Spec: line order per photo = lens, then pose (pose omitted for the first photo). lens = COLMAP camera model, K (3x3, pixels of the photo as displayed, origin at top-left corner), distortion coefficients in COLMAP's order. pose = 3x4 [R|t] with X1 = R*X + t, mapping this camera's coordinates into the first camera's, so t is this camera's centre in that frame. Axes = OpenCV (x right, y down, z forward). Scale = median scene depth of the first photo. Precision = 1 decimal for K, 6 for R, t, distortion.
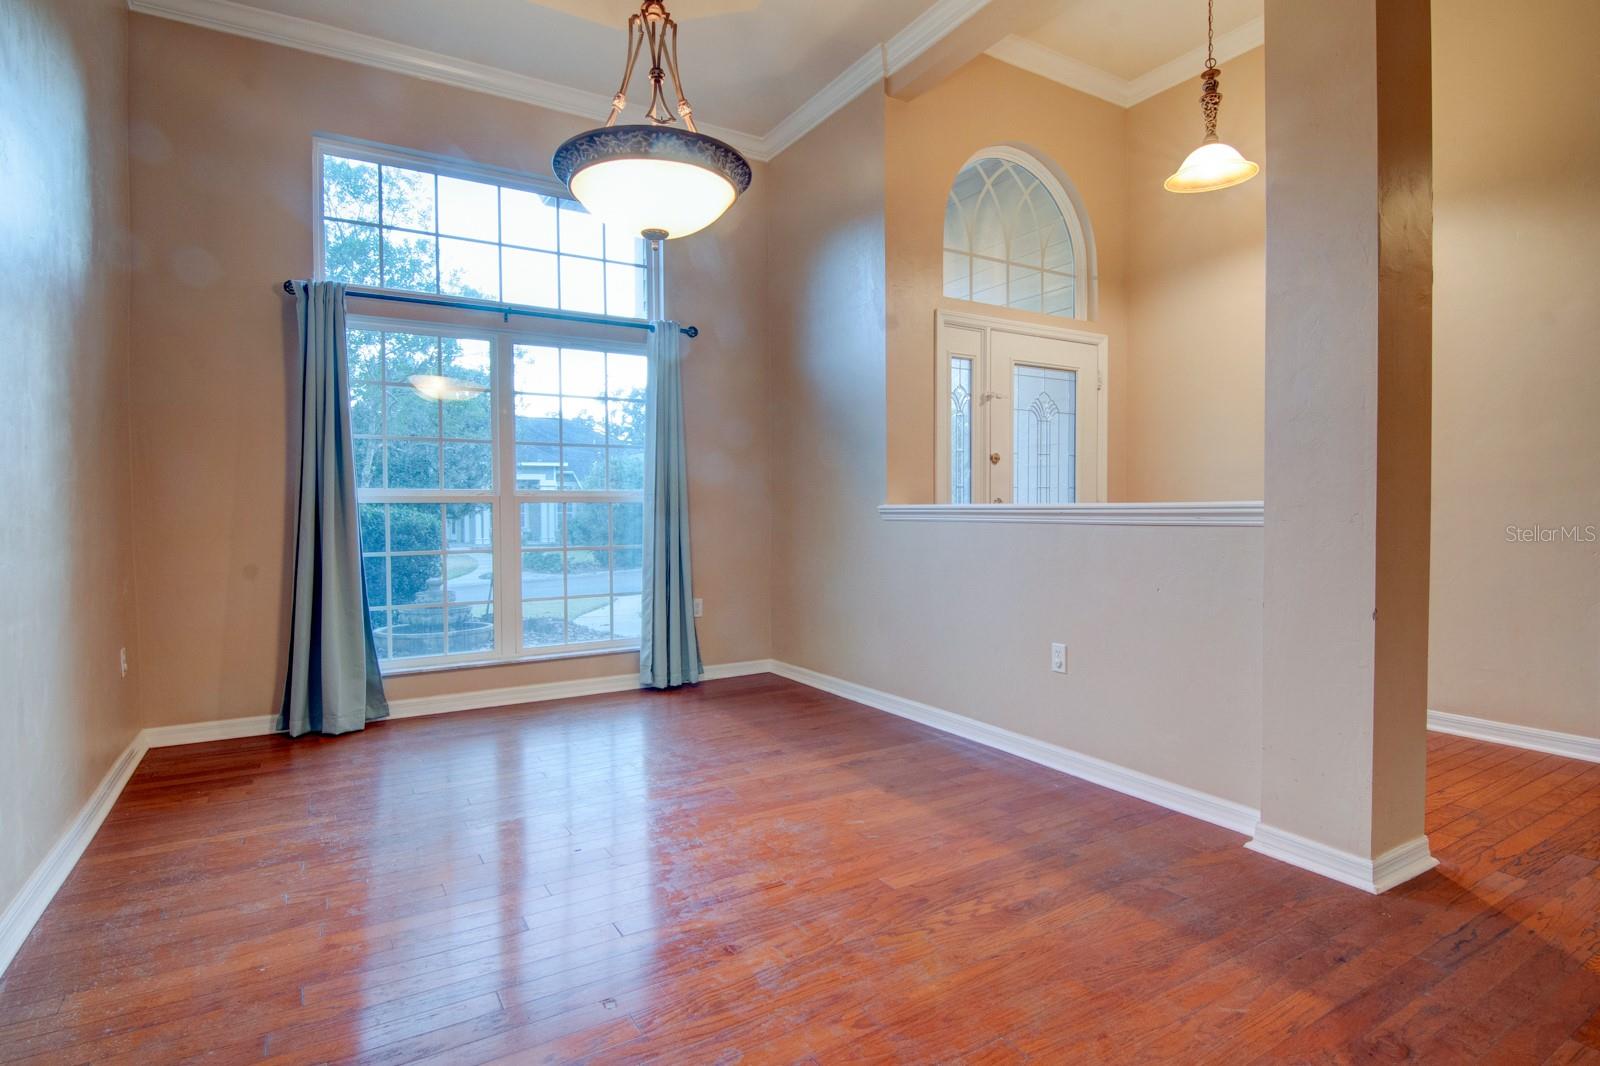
lens RADIAL K [[817.4, 0, 798.1], [0, 817.4, 536.8], [0, 0, 1]] dist [-0.012376, -0.006433]
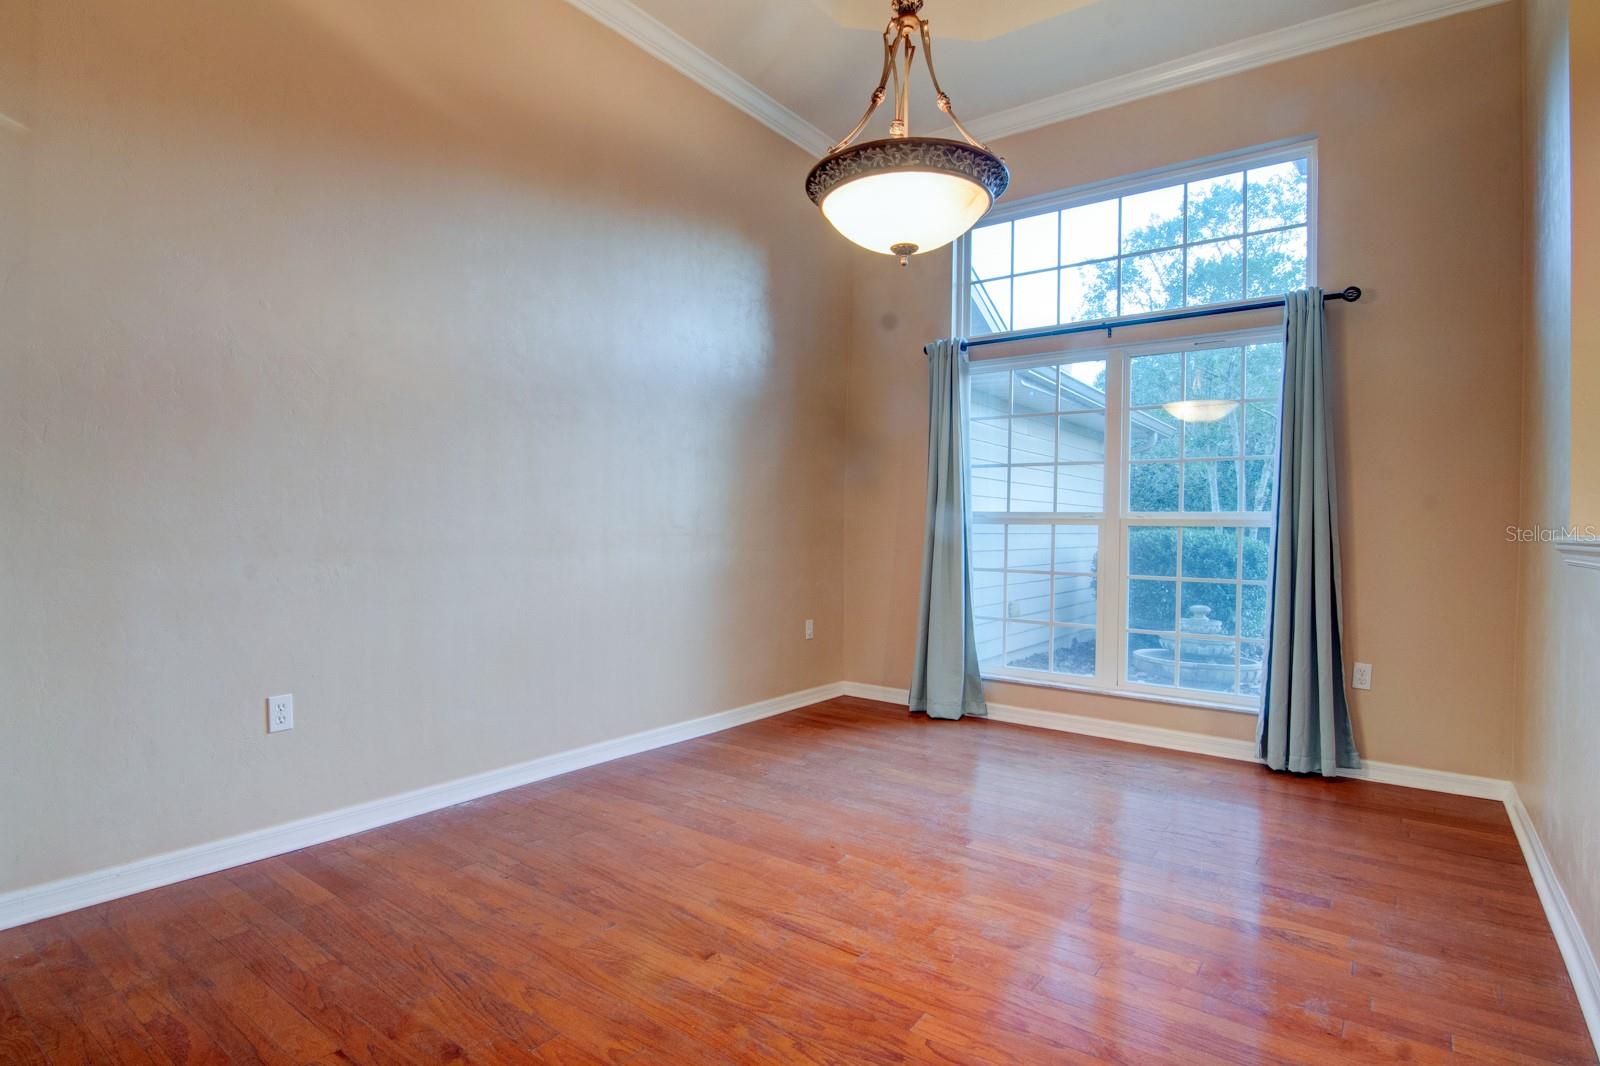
lens RADIAL K [[817.4, 0, 792.3], [0, 817.4, 525.6], [0, 0, 1]] dist [-0.012376, -0.006433]
pose [[0.375089, 0.012185, -0.926909, 0.430437], [-0.055800, 0.998397, -0.009455, -0.013038], [0.925308, 0.055268, 0.375168, 0.328949]]
